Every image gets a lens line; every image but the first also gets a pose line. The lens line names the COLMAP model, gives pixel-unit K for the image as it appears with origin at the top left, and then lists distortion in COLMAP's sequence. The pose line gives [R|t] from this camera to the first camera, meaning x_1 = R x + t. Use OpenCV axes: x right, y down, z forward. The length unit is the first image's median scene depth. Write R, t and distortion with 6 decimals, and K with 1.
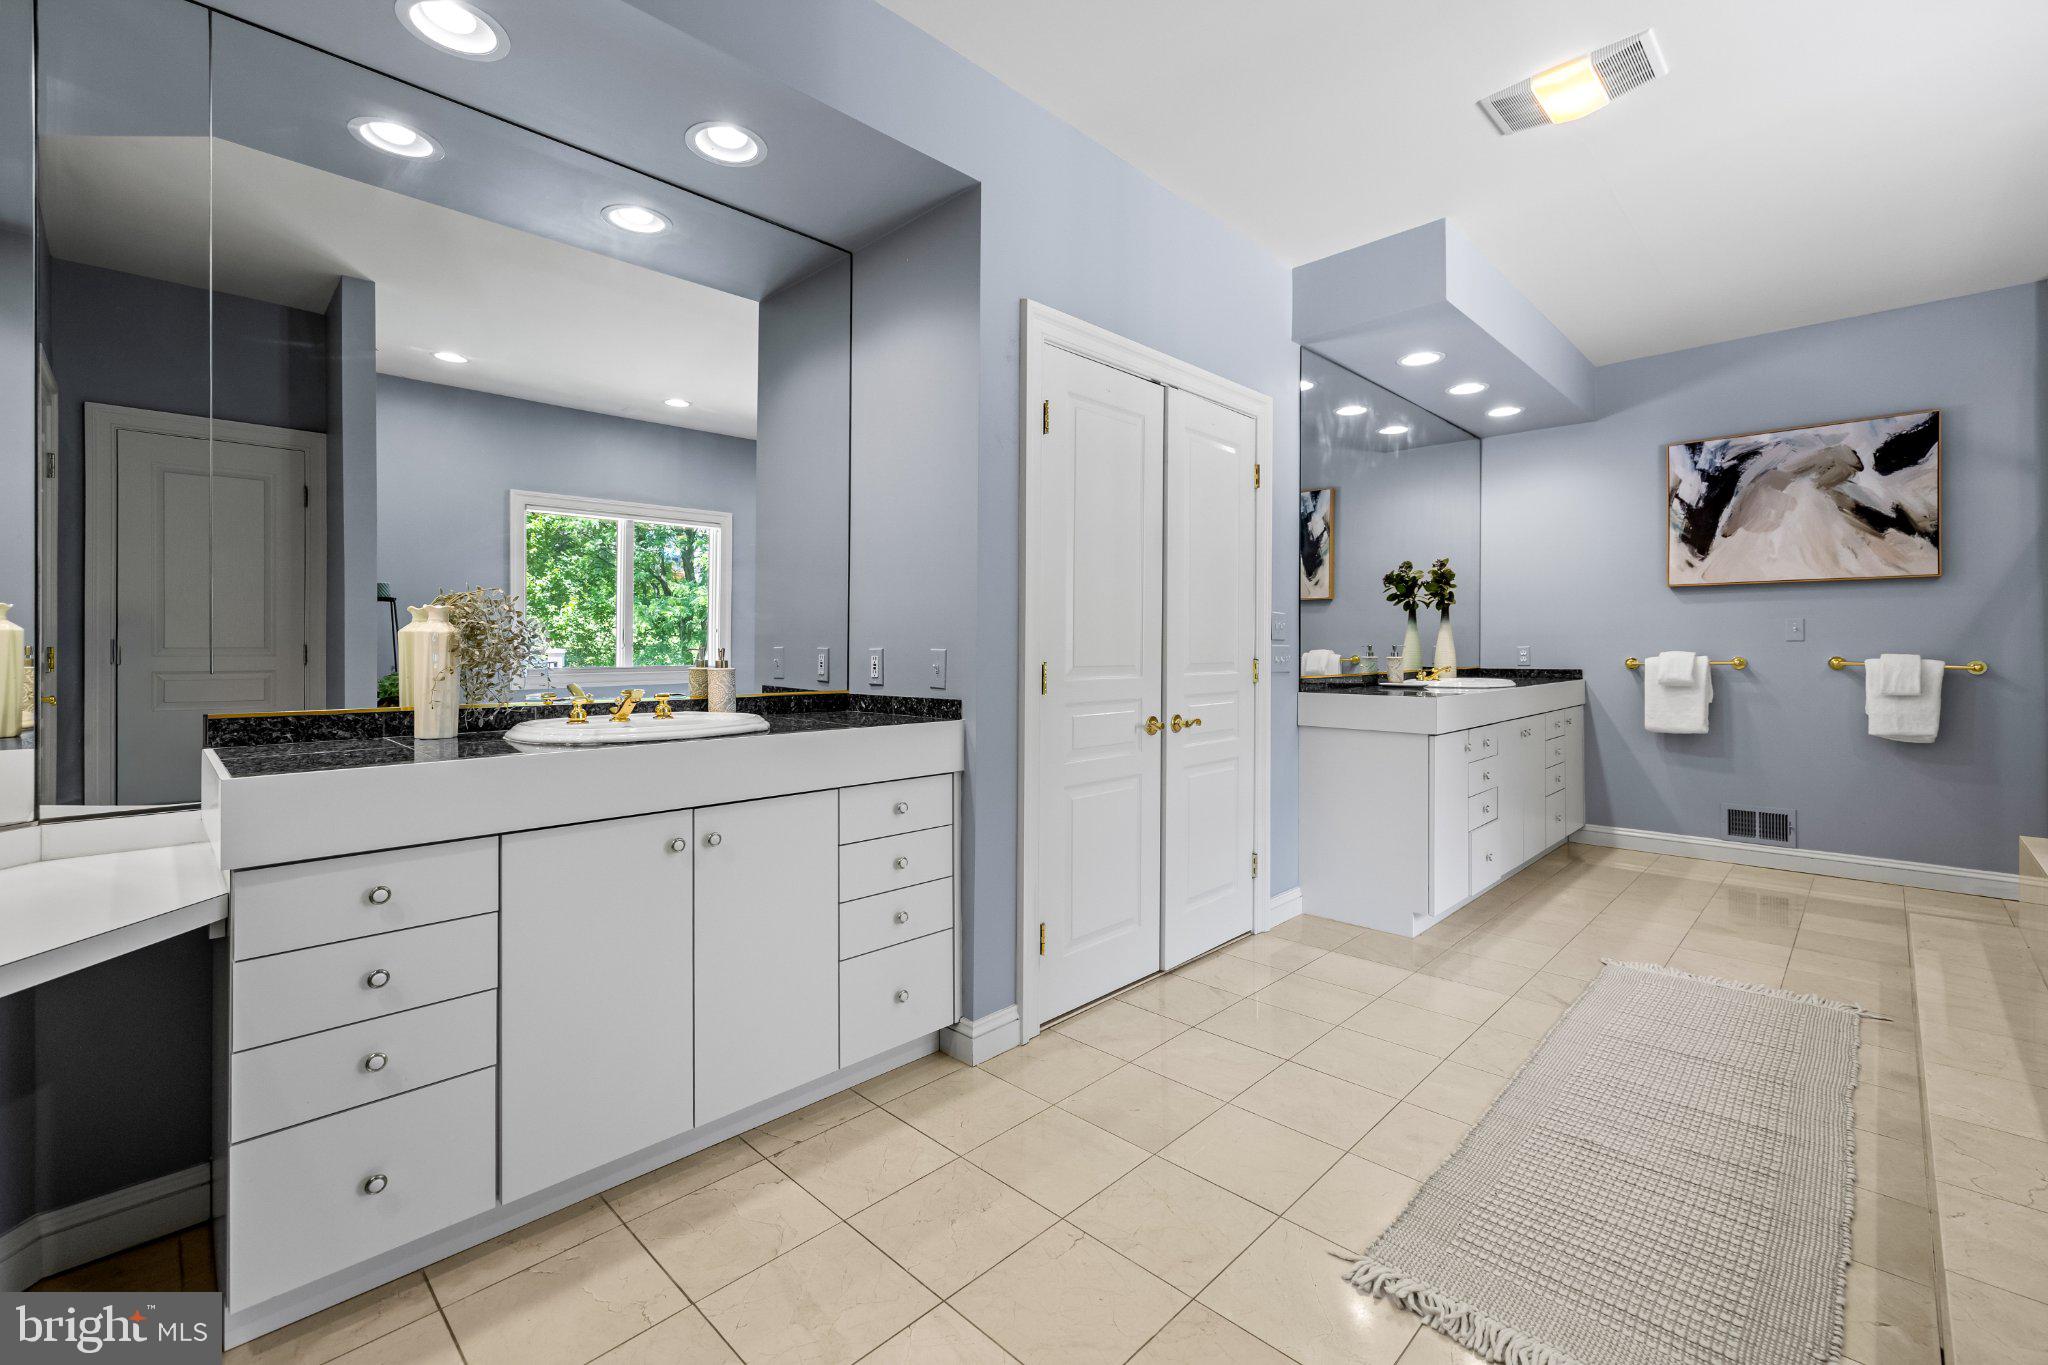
lens RADIAL K [[862.4, 0, 1040.4], [0, 862.4, 643.9], [0, 0, 1]] dist [0.000111, 0.000236]
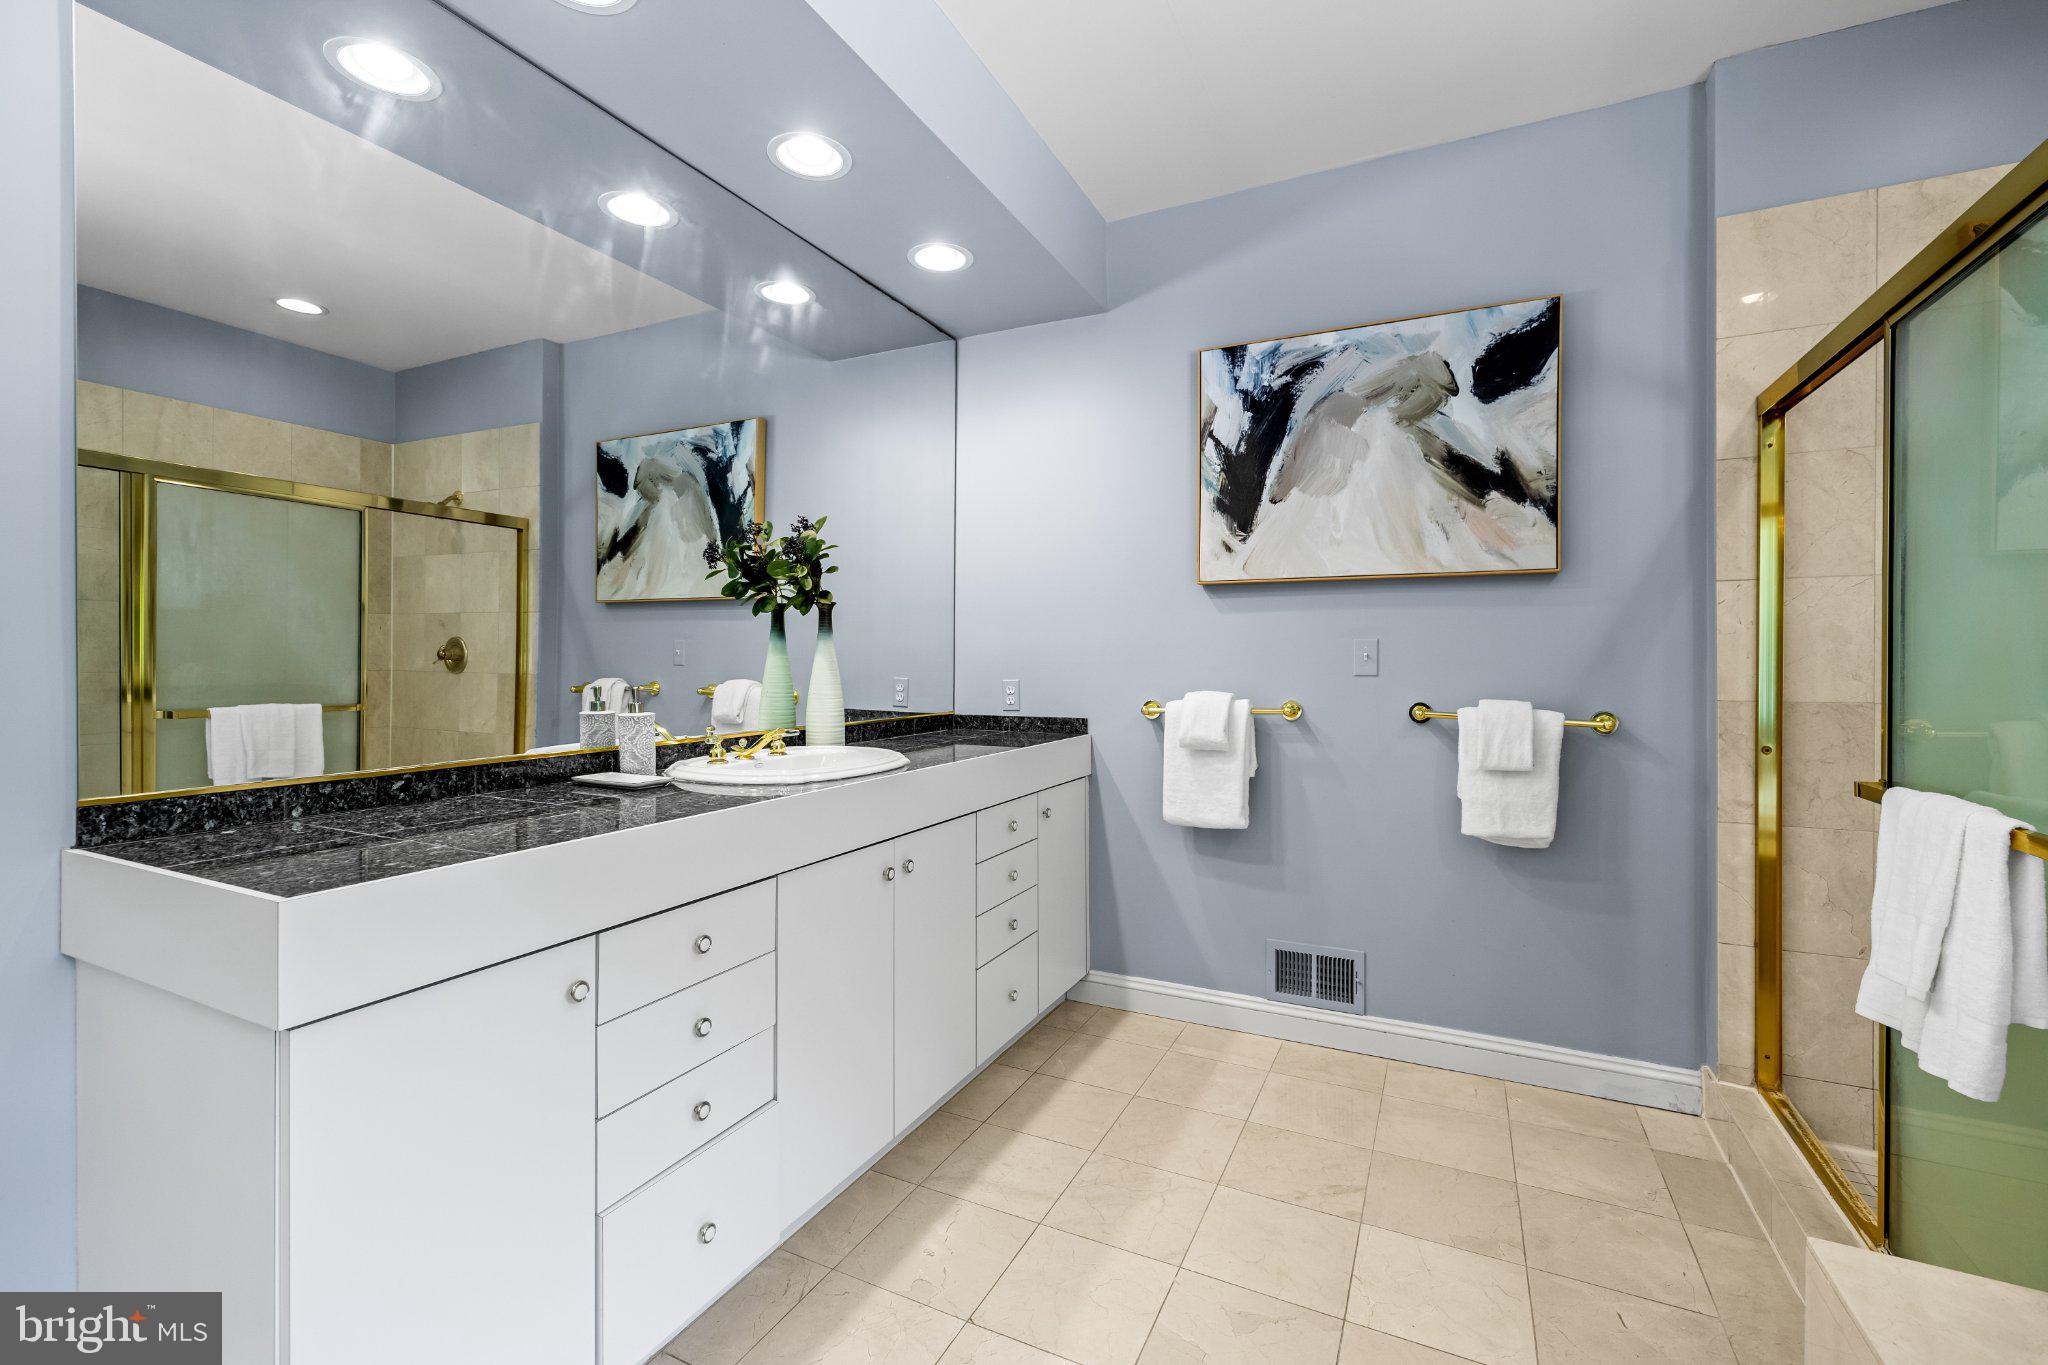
lens RADIAL K [[862.4, 0, 1043.6], [0, 862.4, 666.5], [0, 0, 1]] dist [0.000111, 0.000236]
pose [[0.947380, 0.001796, 0.320106, 0.447103], [-0.004680, 0.999955, 0.008240, -0.013496], [-0.320077, -0.009304, 0.947346, 0.477611]]
